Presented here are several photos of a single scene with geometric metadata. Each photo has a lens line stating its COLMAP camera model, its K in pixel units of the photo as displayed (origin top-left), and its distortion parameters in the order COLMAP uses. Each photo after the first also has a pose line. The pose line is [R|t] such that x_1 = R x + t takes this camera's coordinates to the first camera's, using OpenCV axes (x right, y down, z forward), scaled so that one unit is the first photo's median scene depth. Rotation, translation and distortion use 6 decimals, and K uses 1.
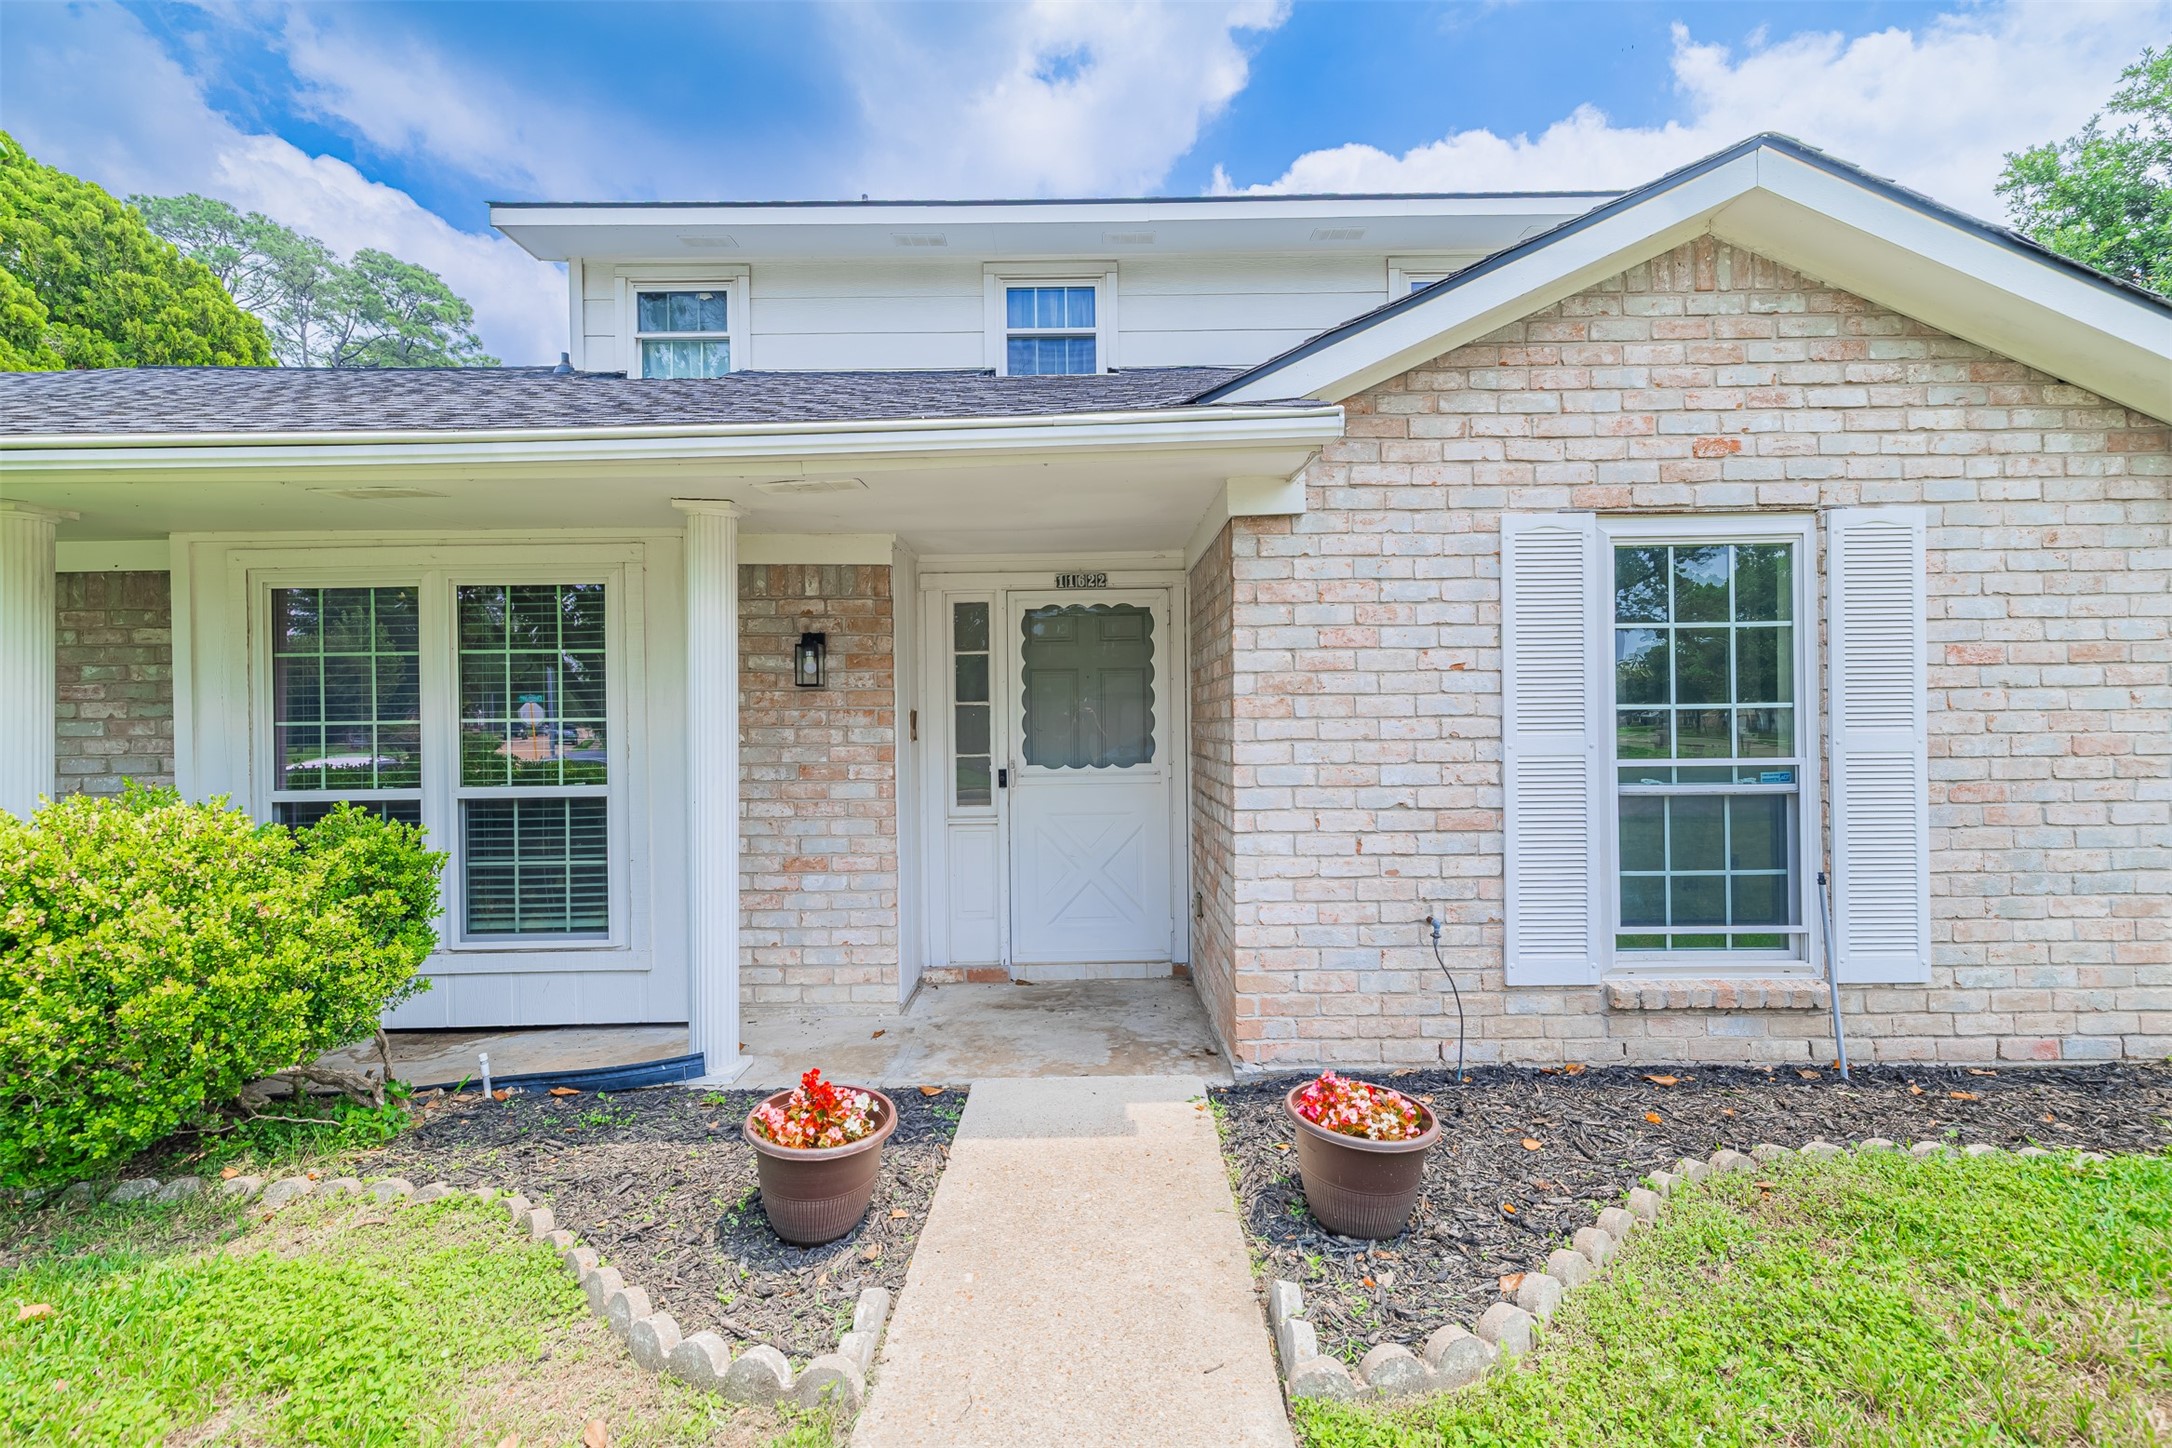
lens RADIAL K [[898.5, 0, 1086.3], [0, 898.5, 716.5], [0, 0, 1]] dist [0.010336, -0.004066]
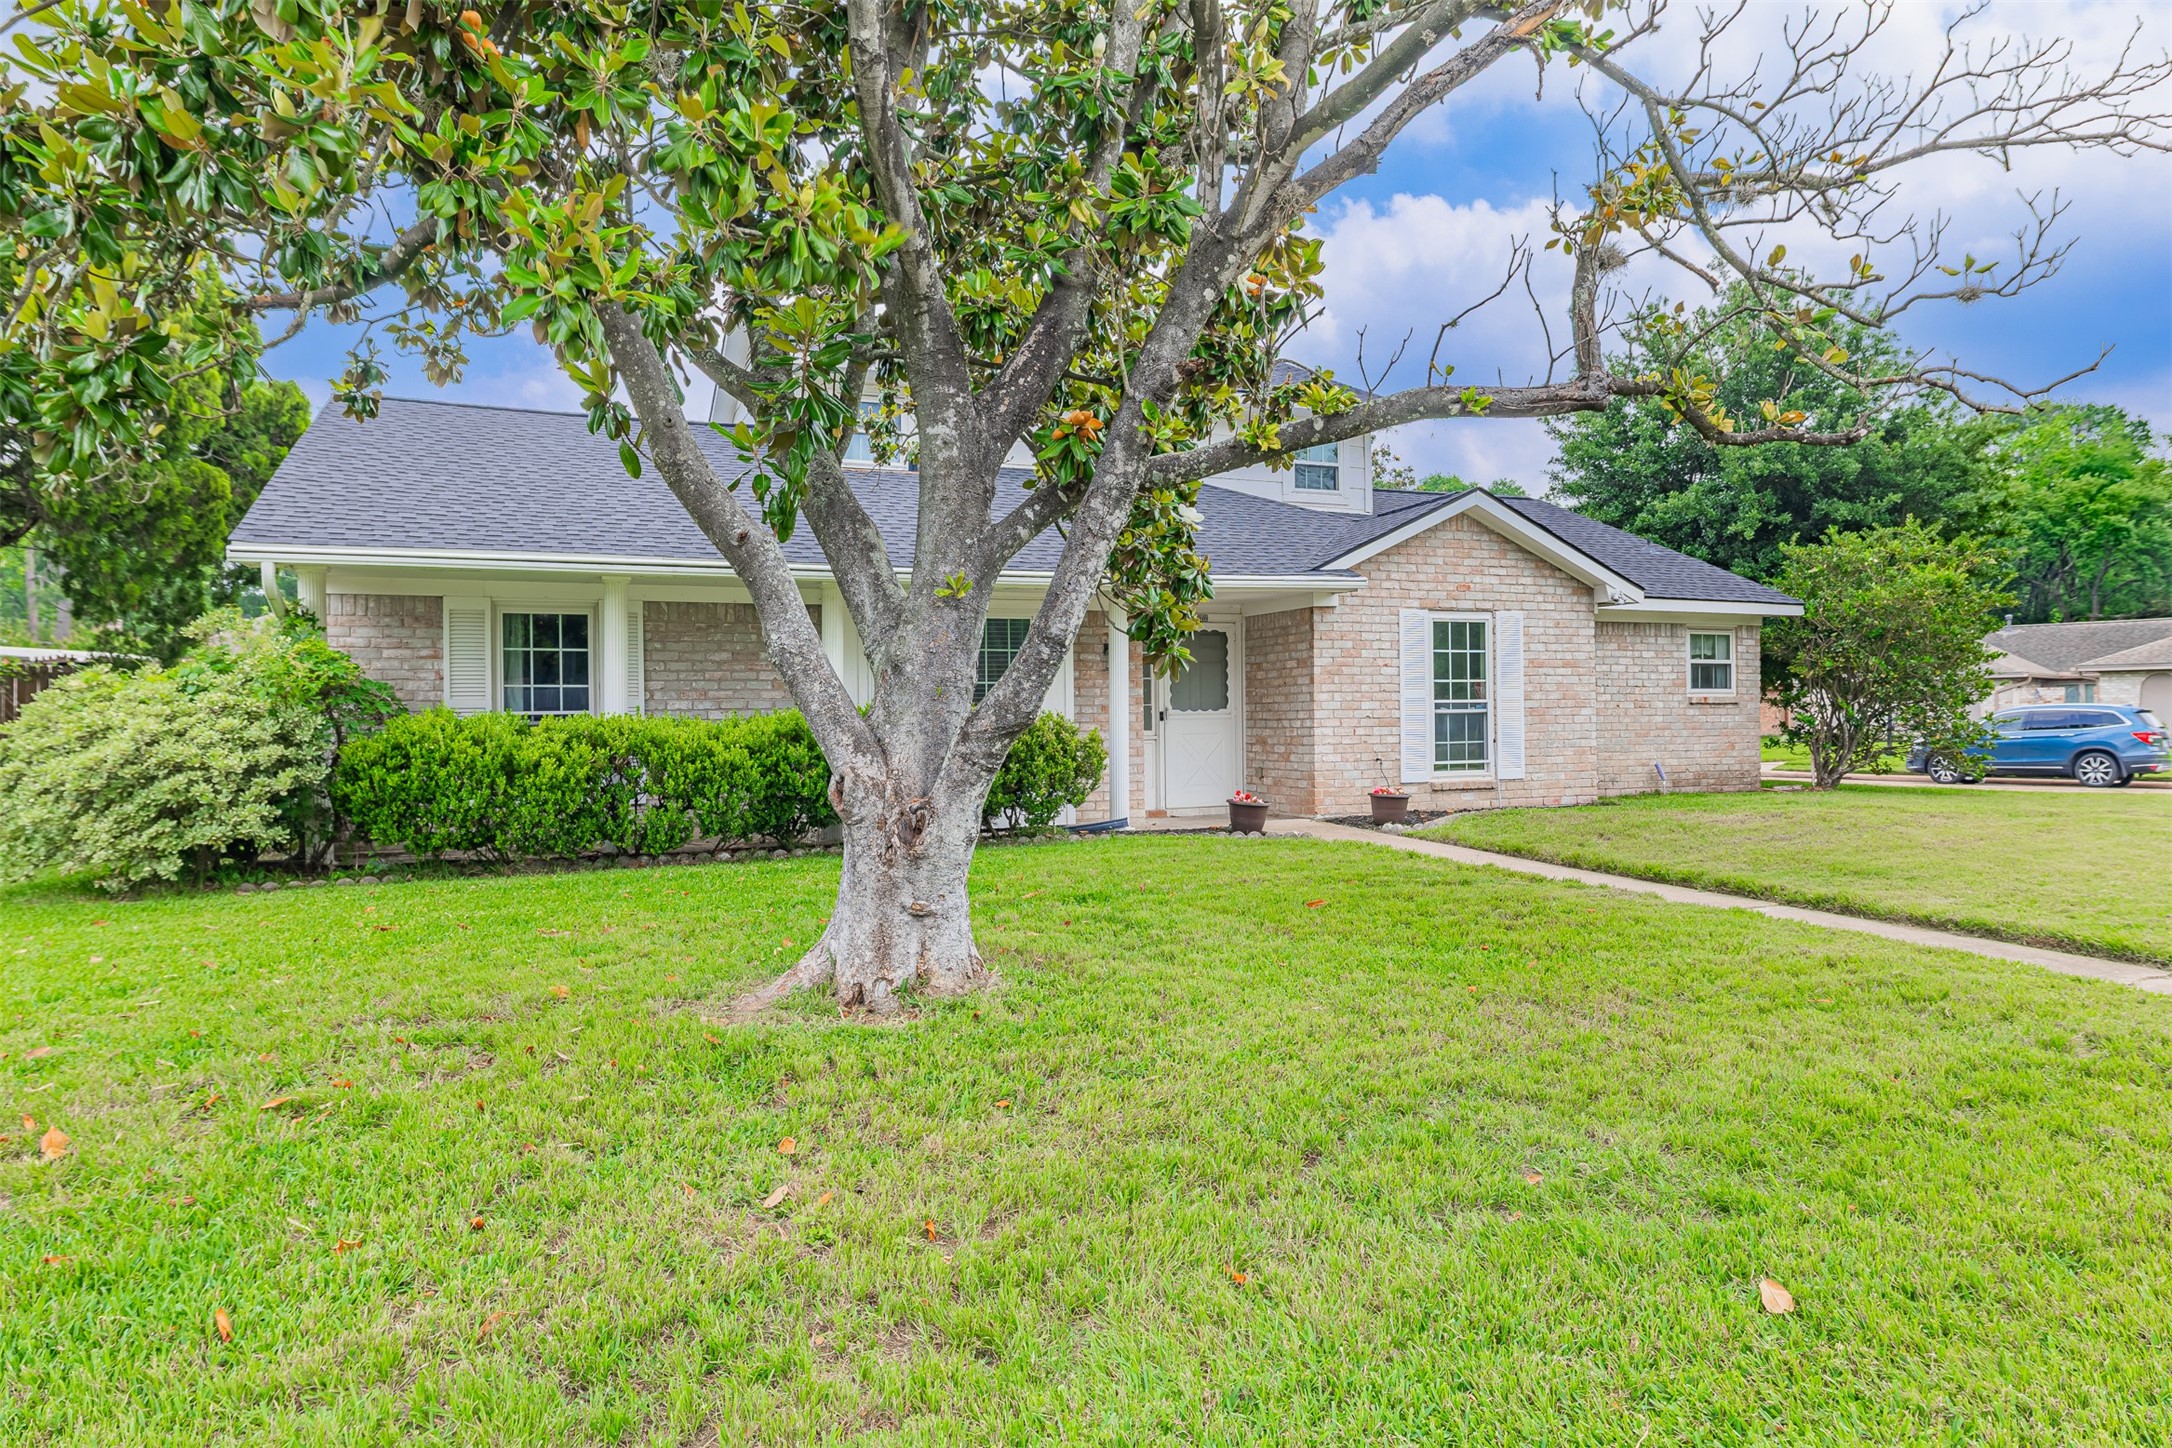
lens RADIAL K [[1325.1, 0, 1081.4], [0, 1325.1, 711.8], [0, 0, 1]] dist [-0.005125, -0.000967]
pose [[0.924338, 0.002204, 0.381568, -1.927268], [0.000086, 0.999982, -0.005984, 0.107662], [-0.381575, 0.005564, 0.924321, -2.298771]]
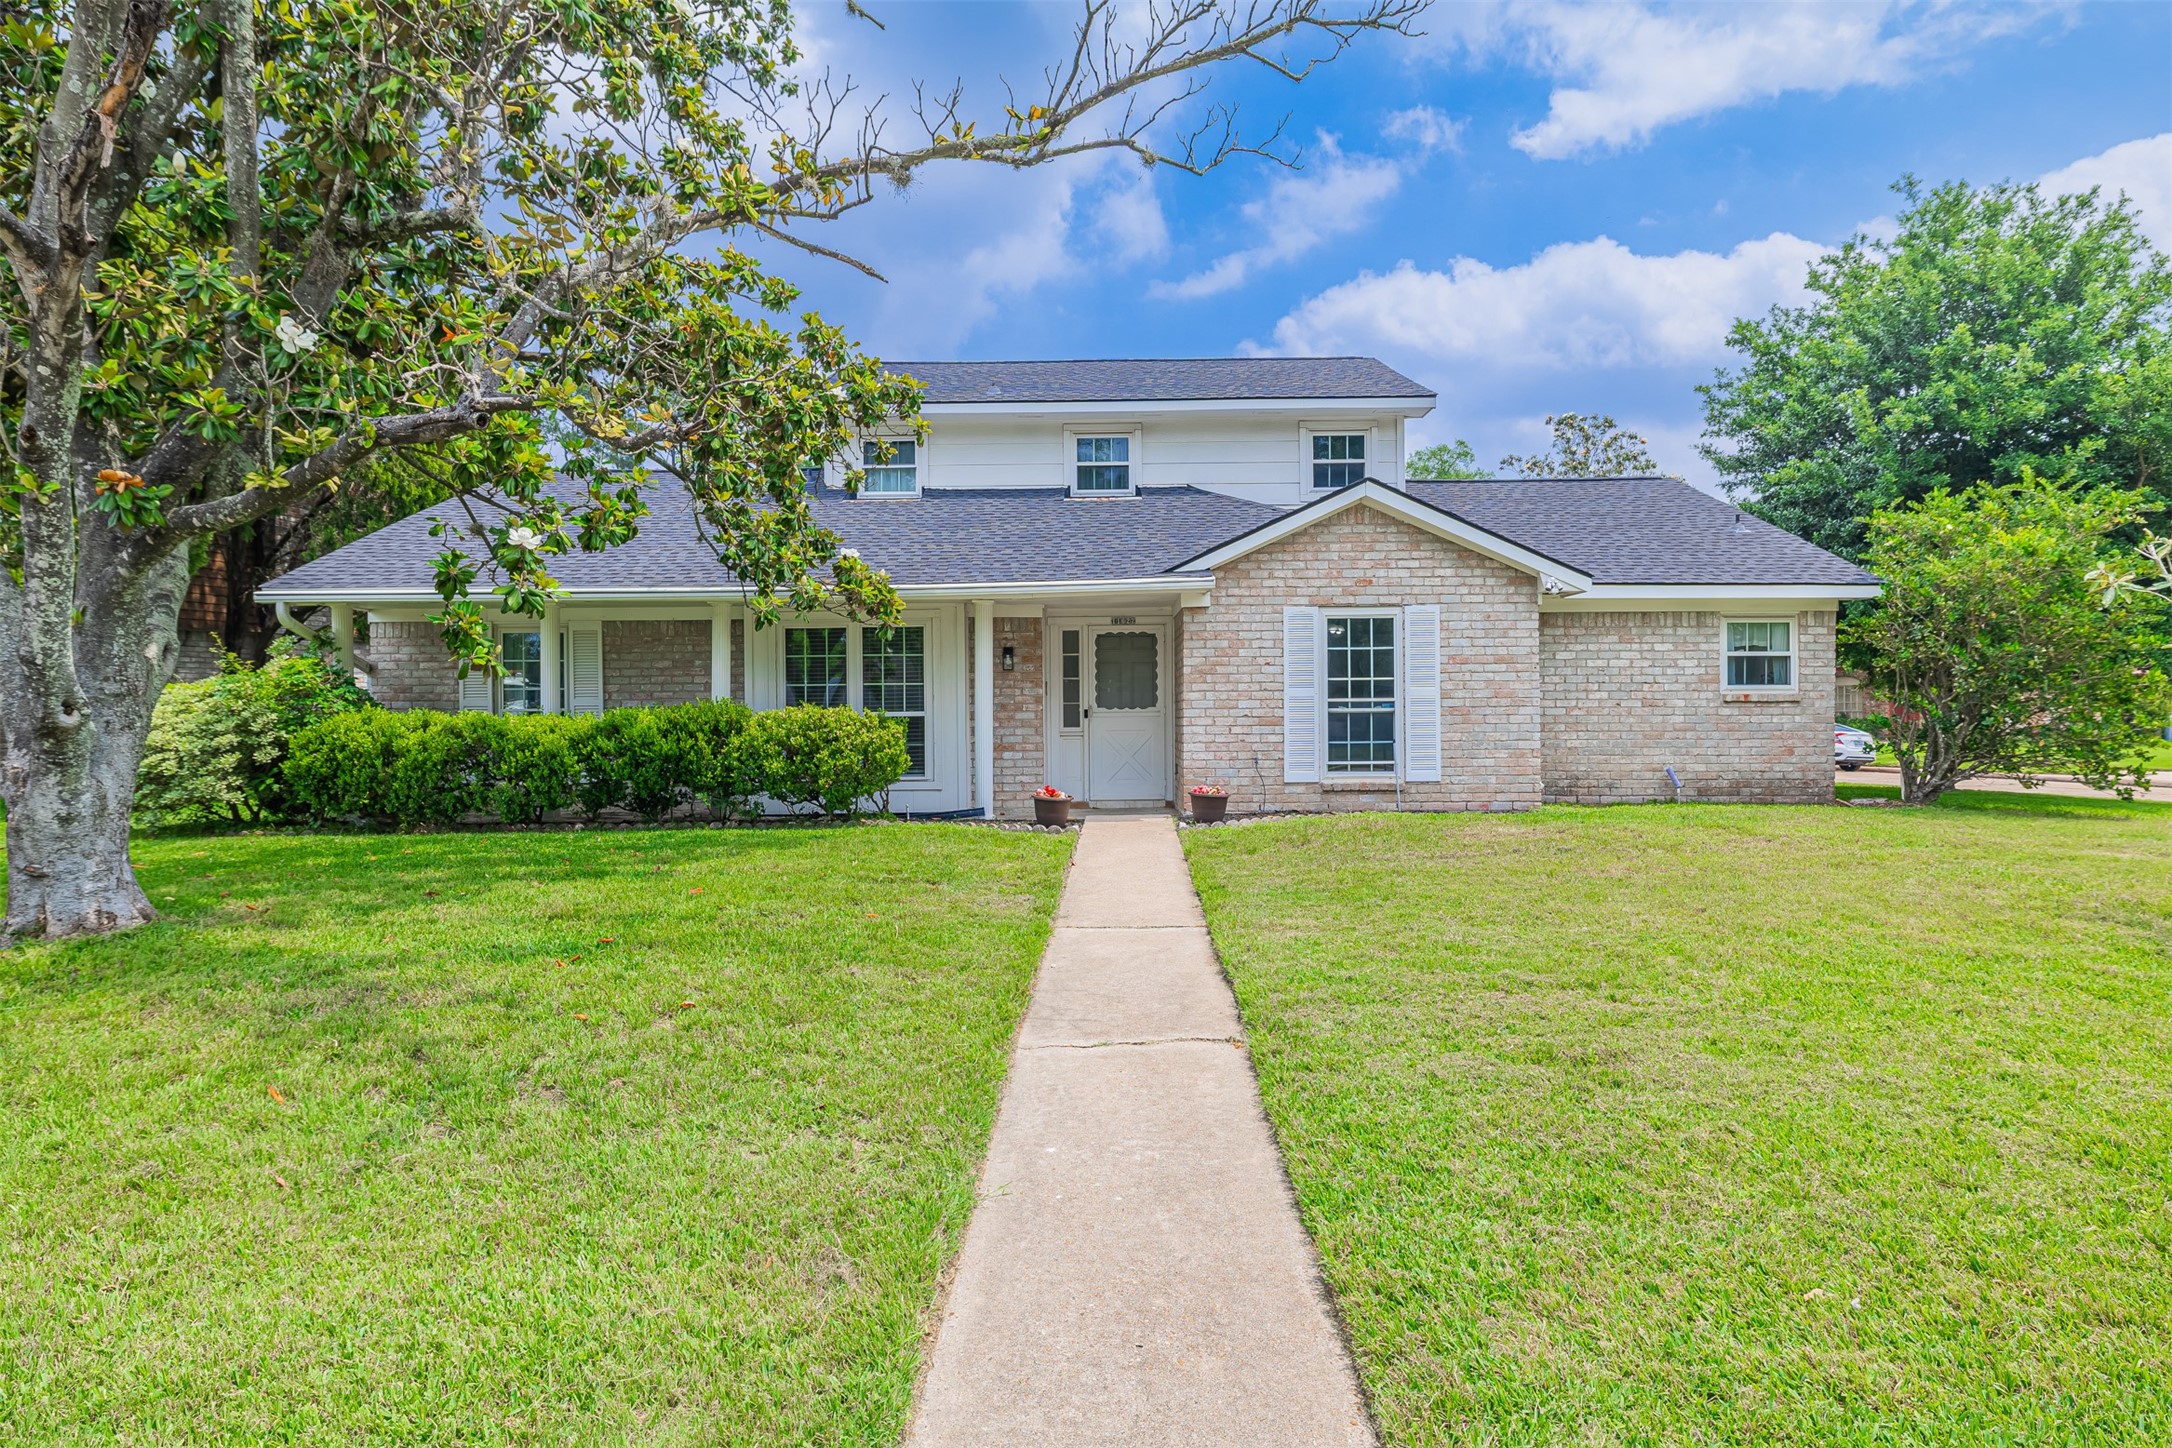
lens RADIAL K [[1192.5, 0, 1088.9], [0, 1192.5, 720.9], [0, 0, 1]] dist [0.005891, 0.000648]
pose [[0.999943, 0.003848, -0.009963, -0.080789], [-0.003759, 0.999953, 0.008931, 0.084460], [0.009997, -0.008893, 0.999910, -2.543206]]
